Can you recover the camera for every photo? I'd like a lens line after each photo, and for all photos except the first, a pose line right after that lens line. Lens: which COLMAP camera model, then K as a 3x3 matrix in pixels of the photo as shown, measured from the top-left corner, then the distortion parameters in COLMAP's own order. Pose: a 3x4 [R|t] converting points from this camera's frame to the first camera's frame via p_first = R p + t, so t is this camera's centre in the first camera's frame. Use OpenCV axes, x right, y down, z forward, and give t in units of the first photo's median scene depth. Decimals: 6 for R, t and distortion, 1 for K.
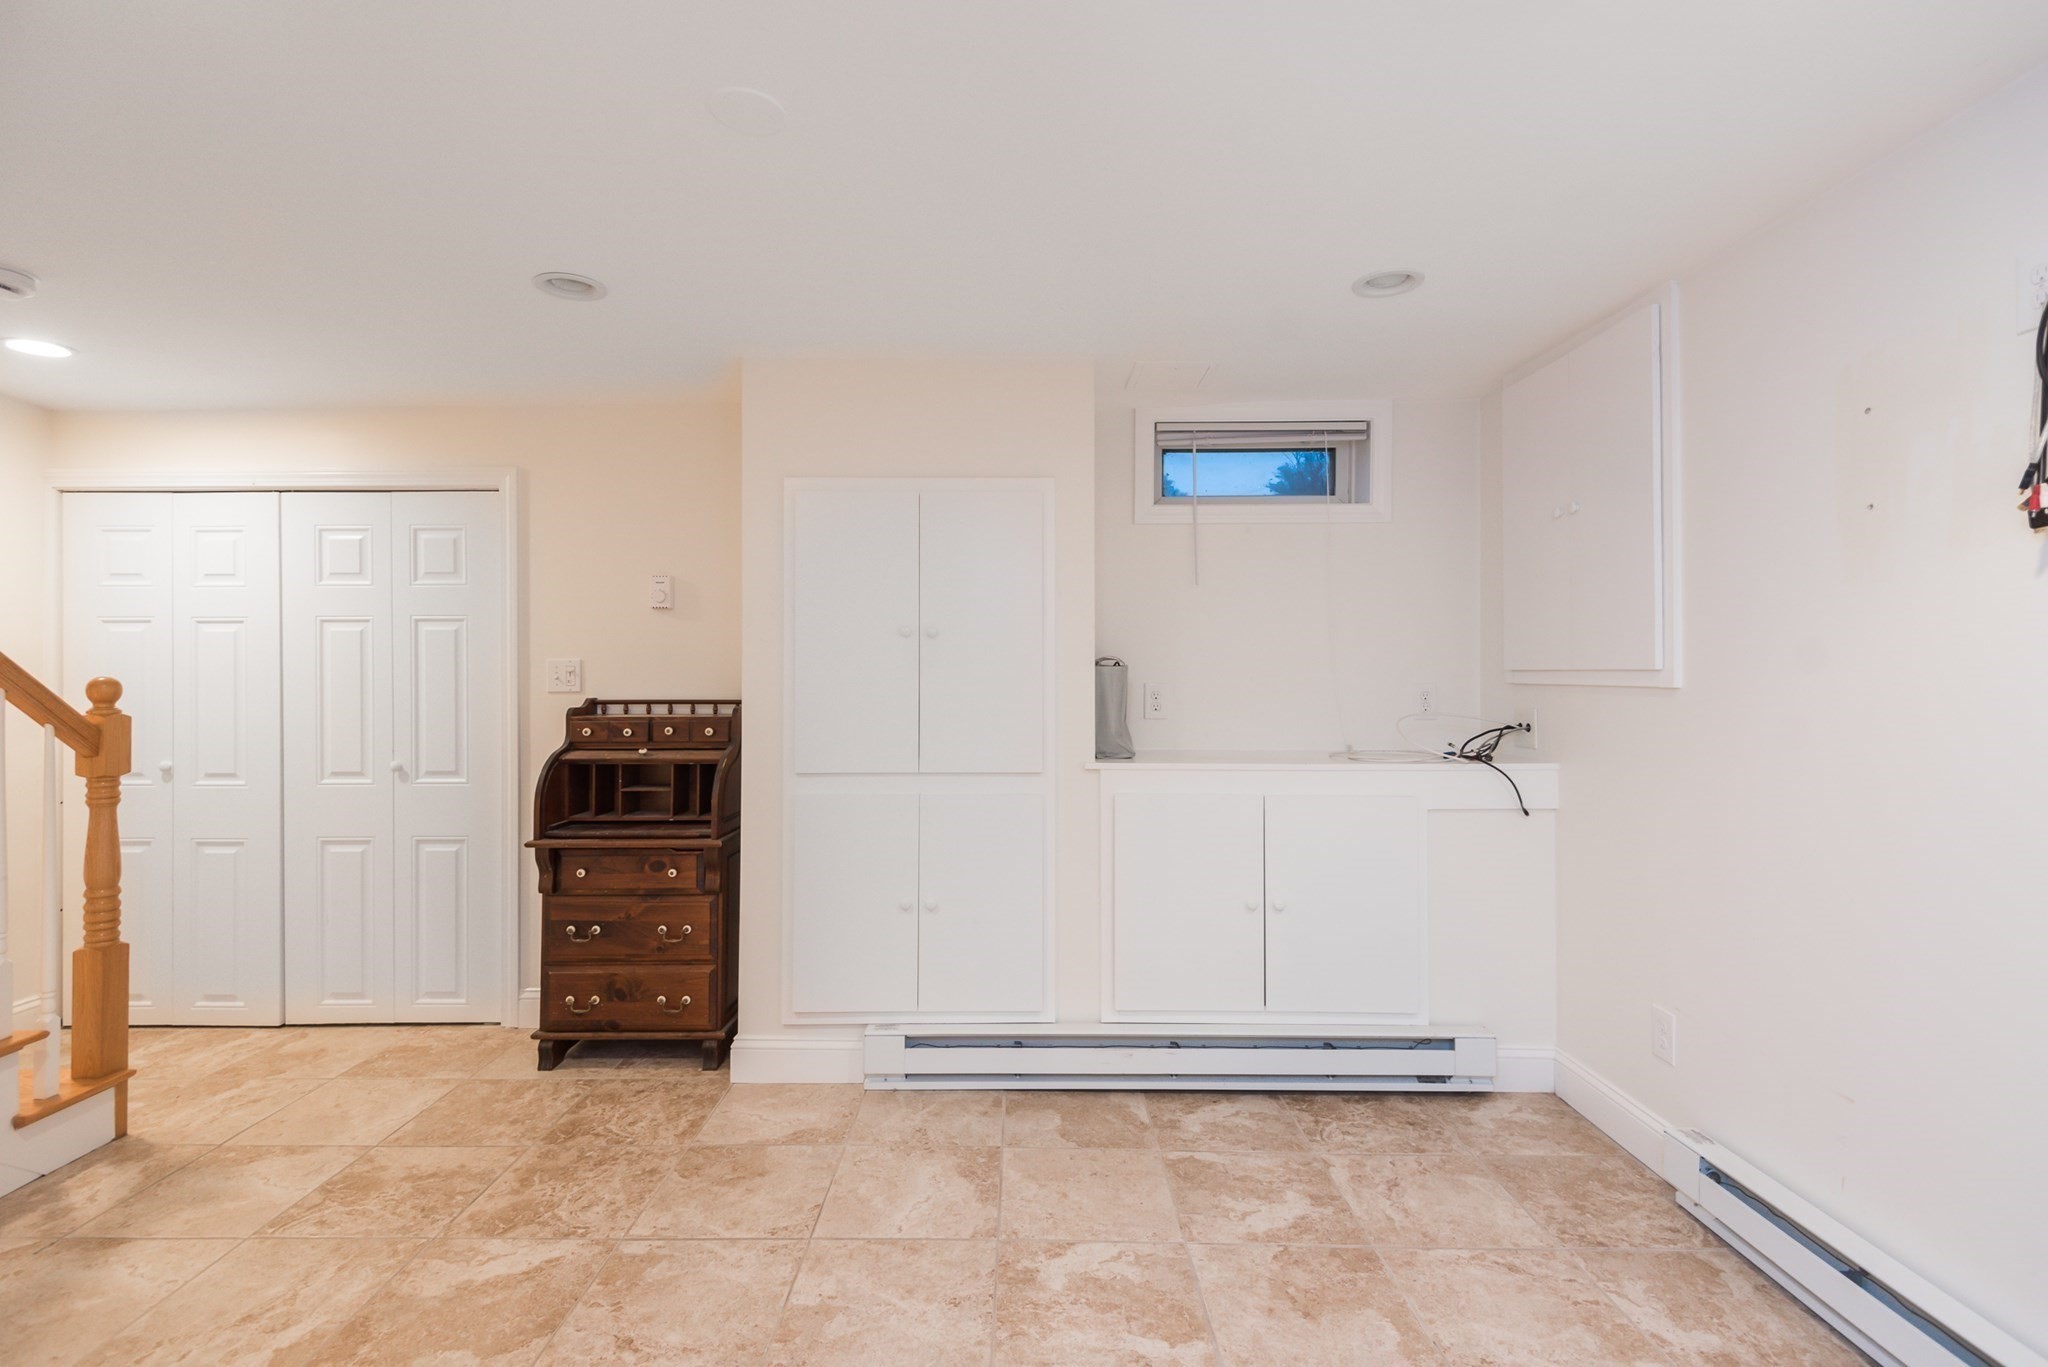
lens RADIAL K [[958.3, 0, 1007.7], [0, 958.3, 674.8], [0, 0, 1]] dist [0.015478, -0.007757]
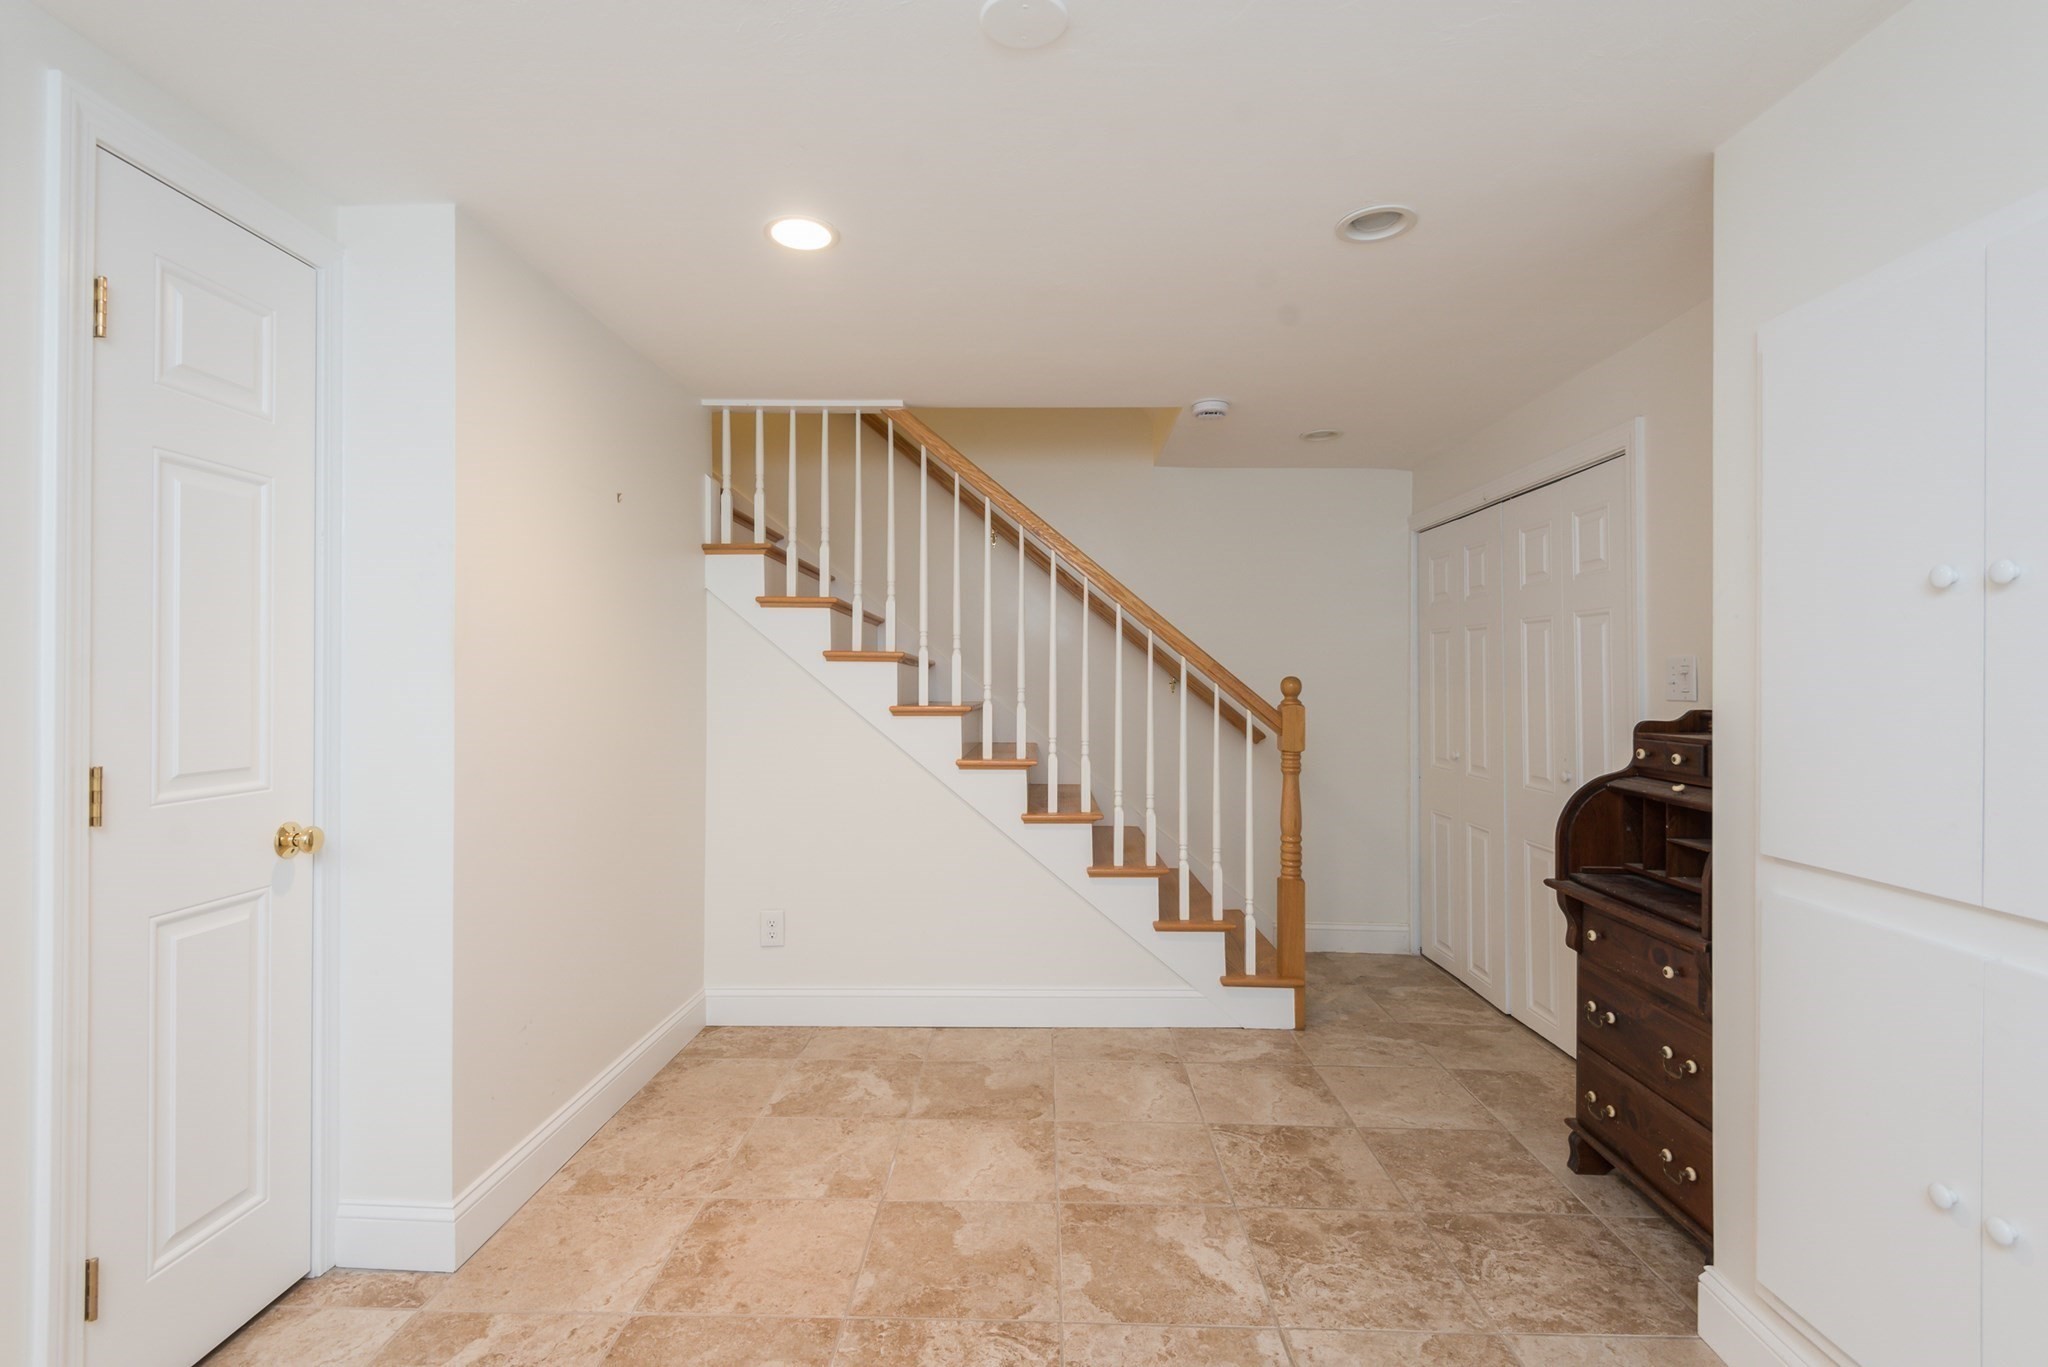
lens RADIAL K [[958.3, 0, 1019.8], [0, 958.3, 675.8], [0, 0, 1]] dist [0.015478, -0.007757]
pose [[-0.002418, 0.004129, -0.999989, 0.386753], [-0.013688, 0.999898, 0.004162, 0.001731], [0.999903, 0.013698, -0.002361, 0.640478]]
